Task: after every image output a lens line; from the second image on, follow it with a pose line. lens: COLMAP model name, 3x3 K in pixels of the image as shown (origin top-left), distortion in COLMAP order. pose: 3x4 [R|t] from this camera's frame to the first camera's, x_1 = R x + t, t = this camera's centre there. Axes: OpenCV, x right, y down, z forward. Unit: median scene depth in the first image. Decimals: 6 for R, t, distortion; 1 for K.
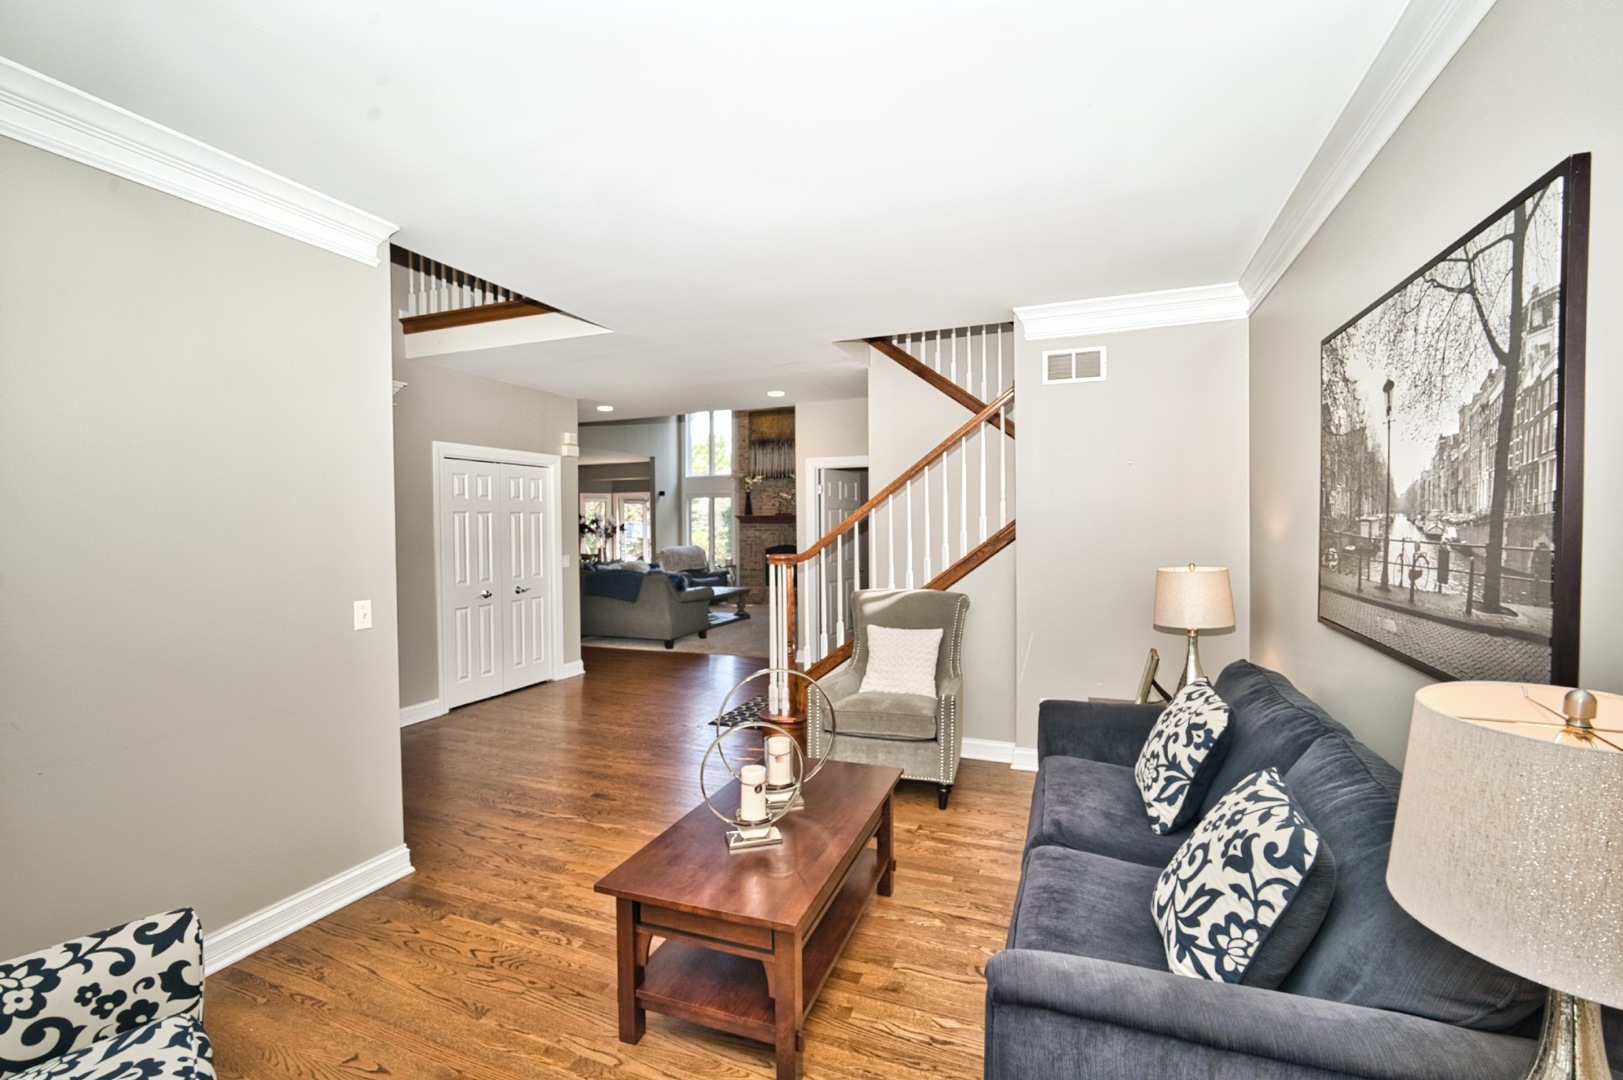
lens RADIAL K [[702.6, 0, 808.6], [0, 702.6, 541.5], [0, 0, 1]] dist [-0.000202, 0.000108]
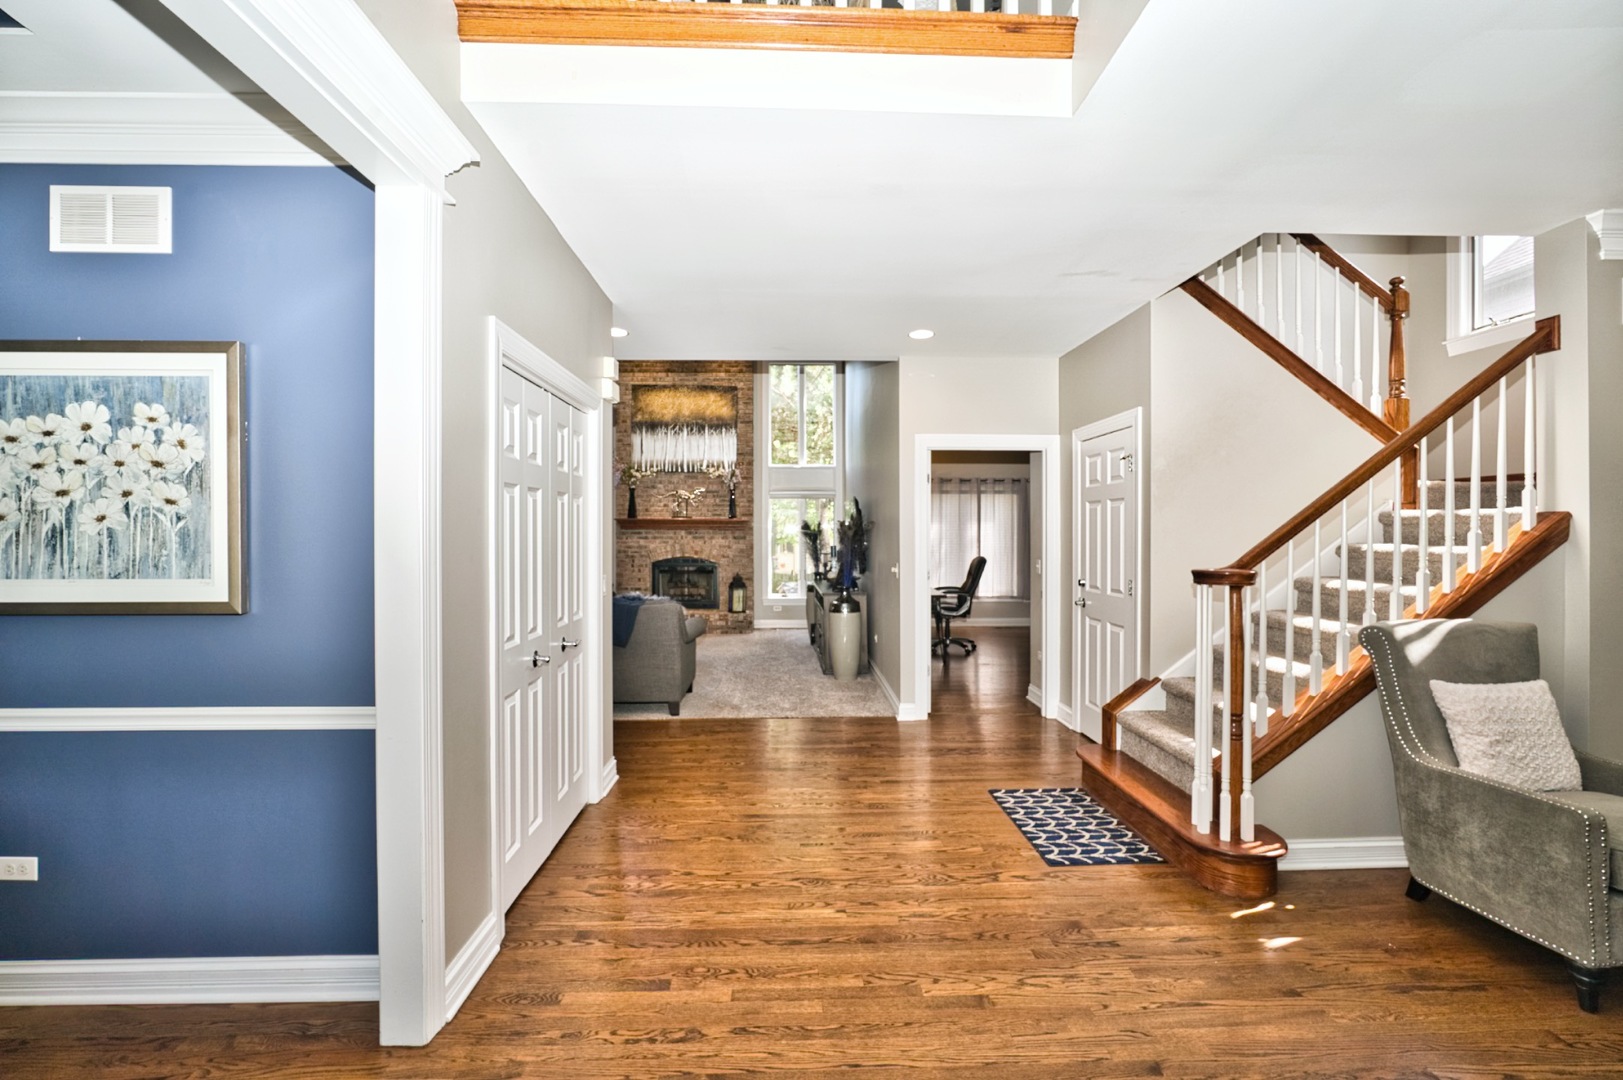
lens RADIAL K [[702.6, 0, 814.9], [0, 702.6, 535.9], [0, 0, 1]] dist [-0.000202, 0.000108]
pose [[0.909606, 0.006684, 0.415418, -0.274701], [0.003914, 0.999688, -0.024656, 0.001715], [-0.415454, 0.024053, 0.909296, 0.269760]]
